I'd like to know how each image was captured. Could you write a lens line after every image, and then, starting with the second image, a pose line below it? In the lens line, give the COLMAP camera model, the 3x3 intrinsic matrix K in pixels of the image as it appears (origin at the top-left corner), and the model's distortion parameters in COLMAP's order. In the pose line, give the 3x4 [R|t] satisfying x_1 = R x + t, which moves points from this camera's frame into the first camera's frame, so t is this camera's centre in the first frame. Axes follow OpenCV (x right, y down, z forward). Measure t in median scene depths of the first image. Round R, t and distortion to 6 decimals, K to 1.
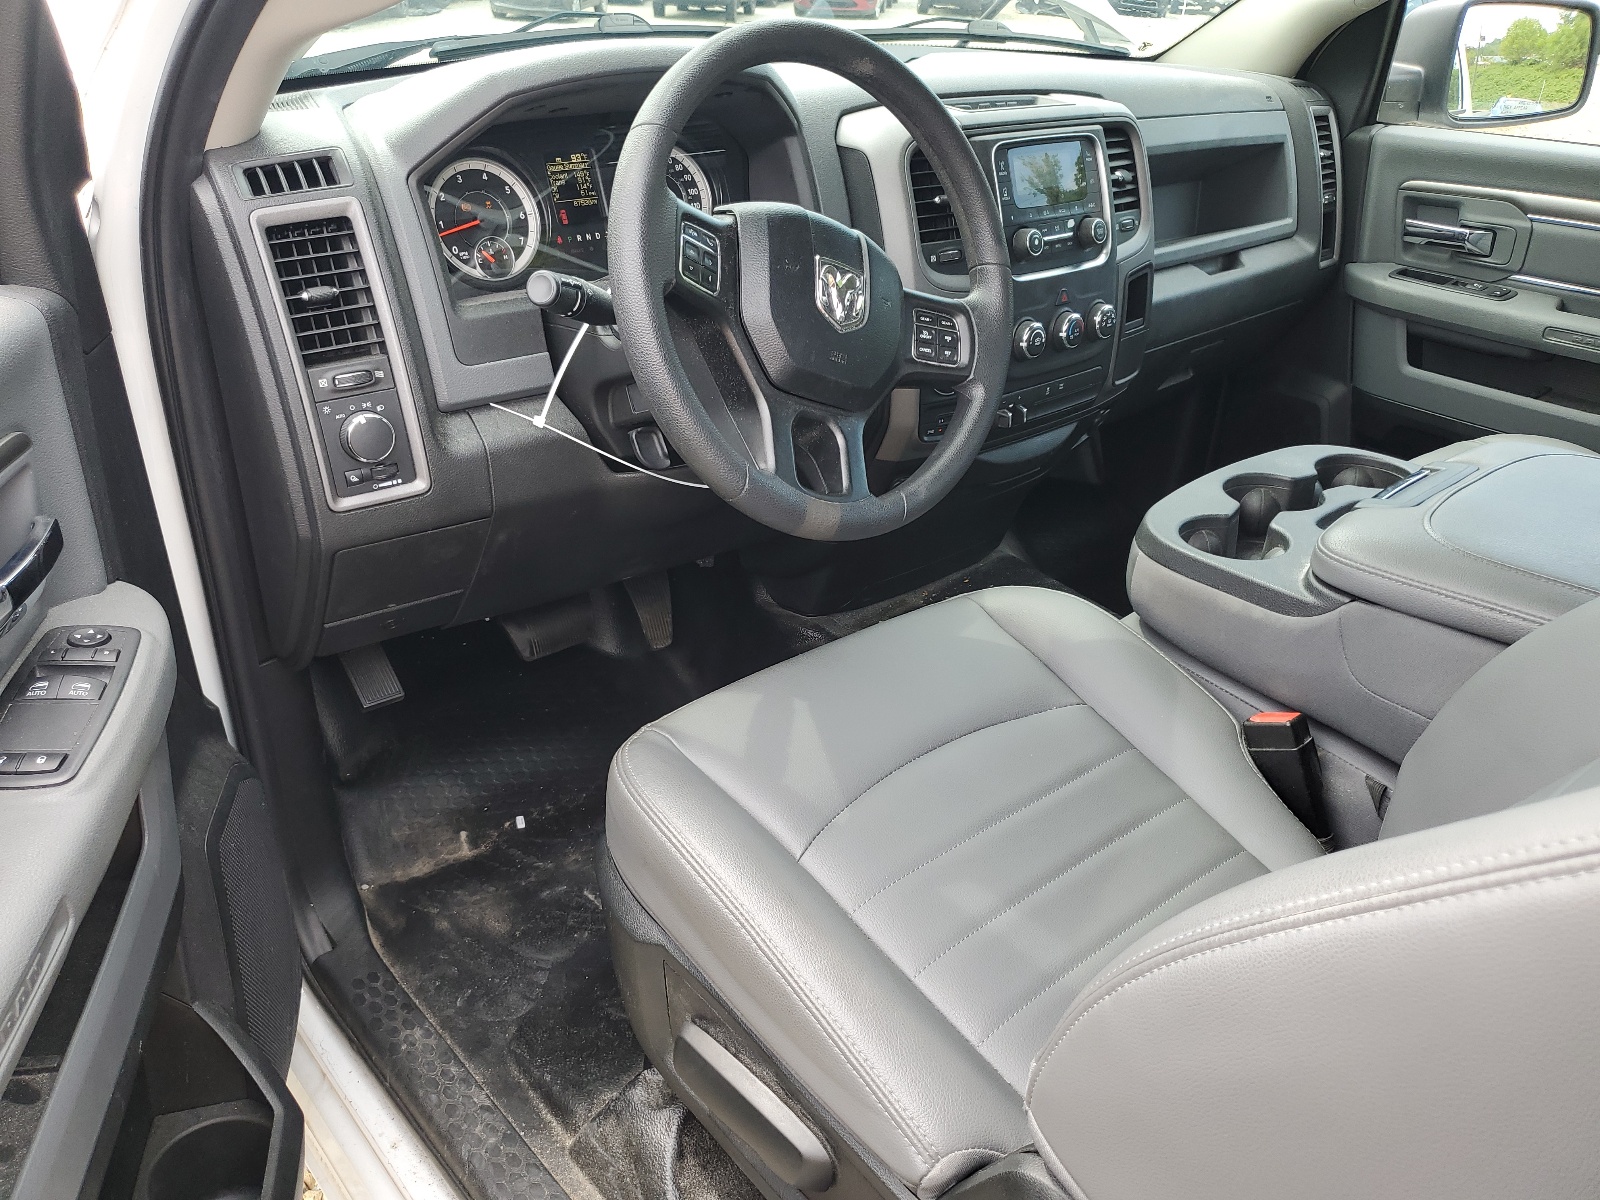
lens RADIAL K [[1185.8, 0, 800.0], [0, 1185.8, 600.0], [0, 0, 1]] dist [0.101436, 0.001469]
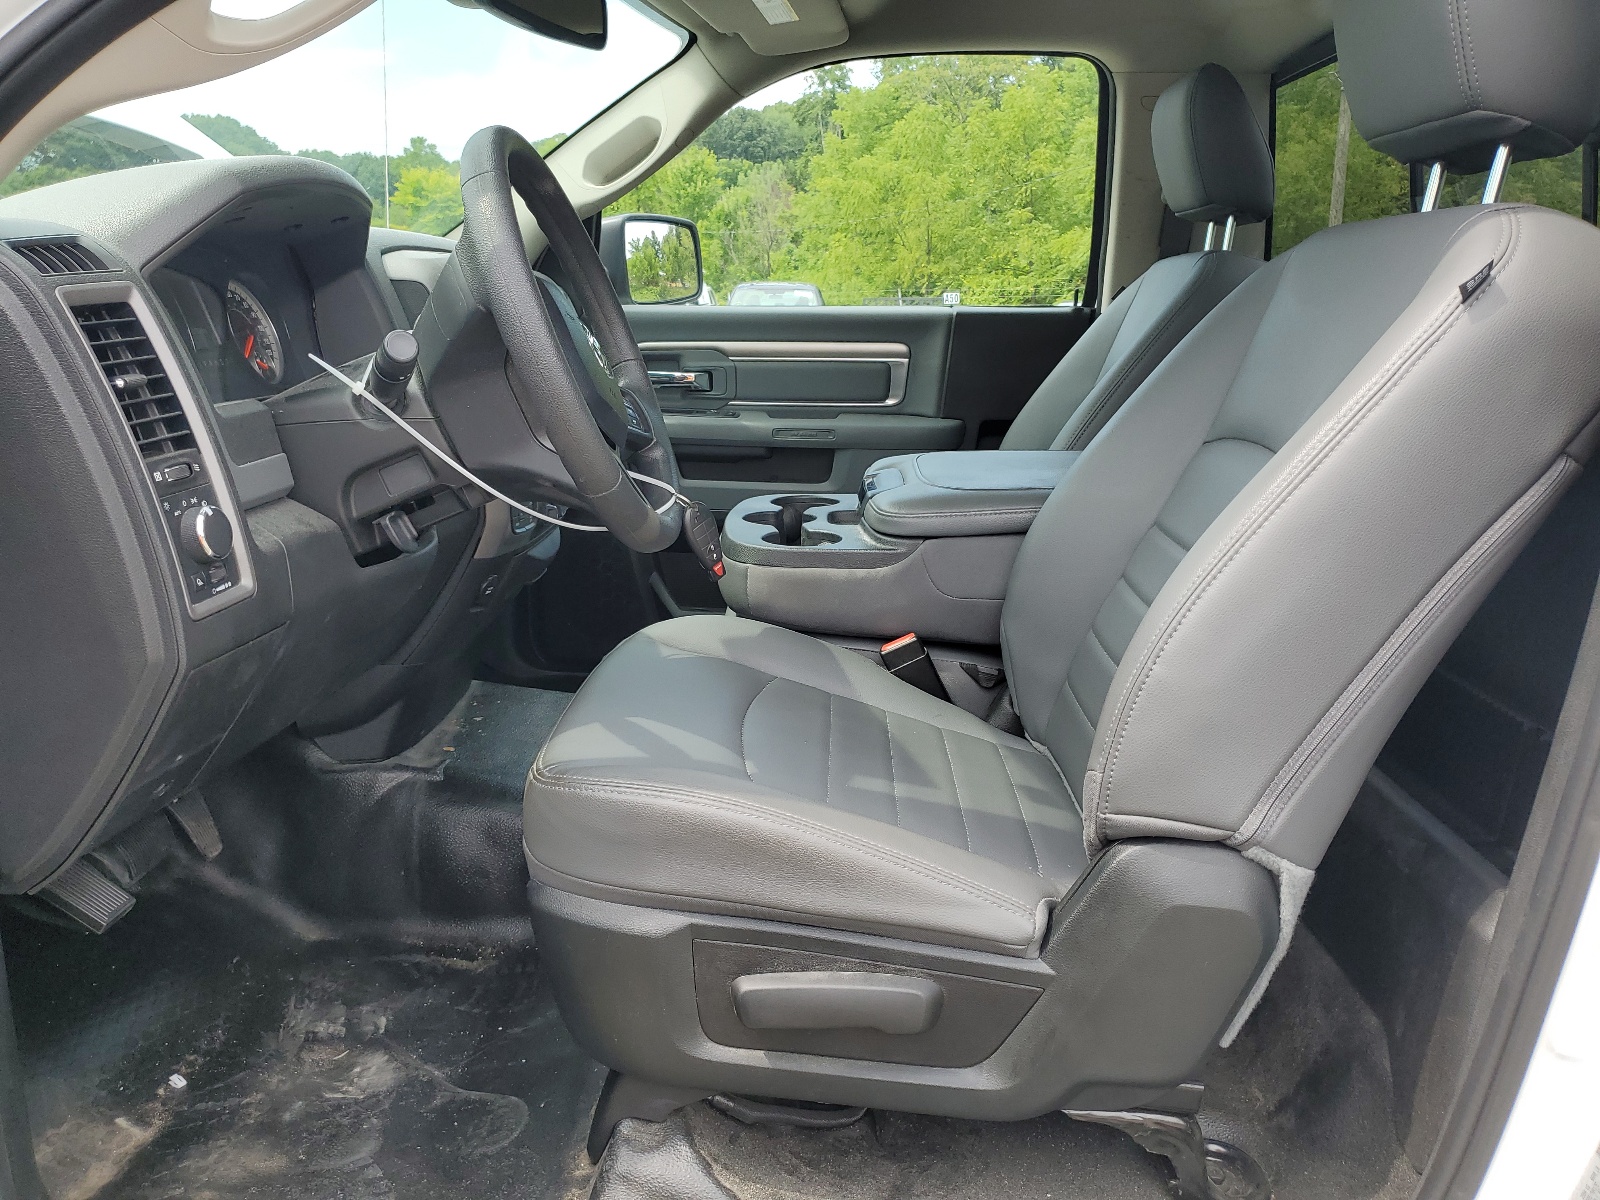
lens RADIAL K [[1185.8, 0, 800.0], [0, 1185.8, 600.0], [0, 0, 1]] dist [0.101436, 0.001469]
pose [[0.711462, -0.208353, 0.671127, -0.586862], [0.333516, 0.940736, -0.061507, 0.100559], [-0.618538, 0.267591, 0.738787, 0.065713]]
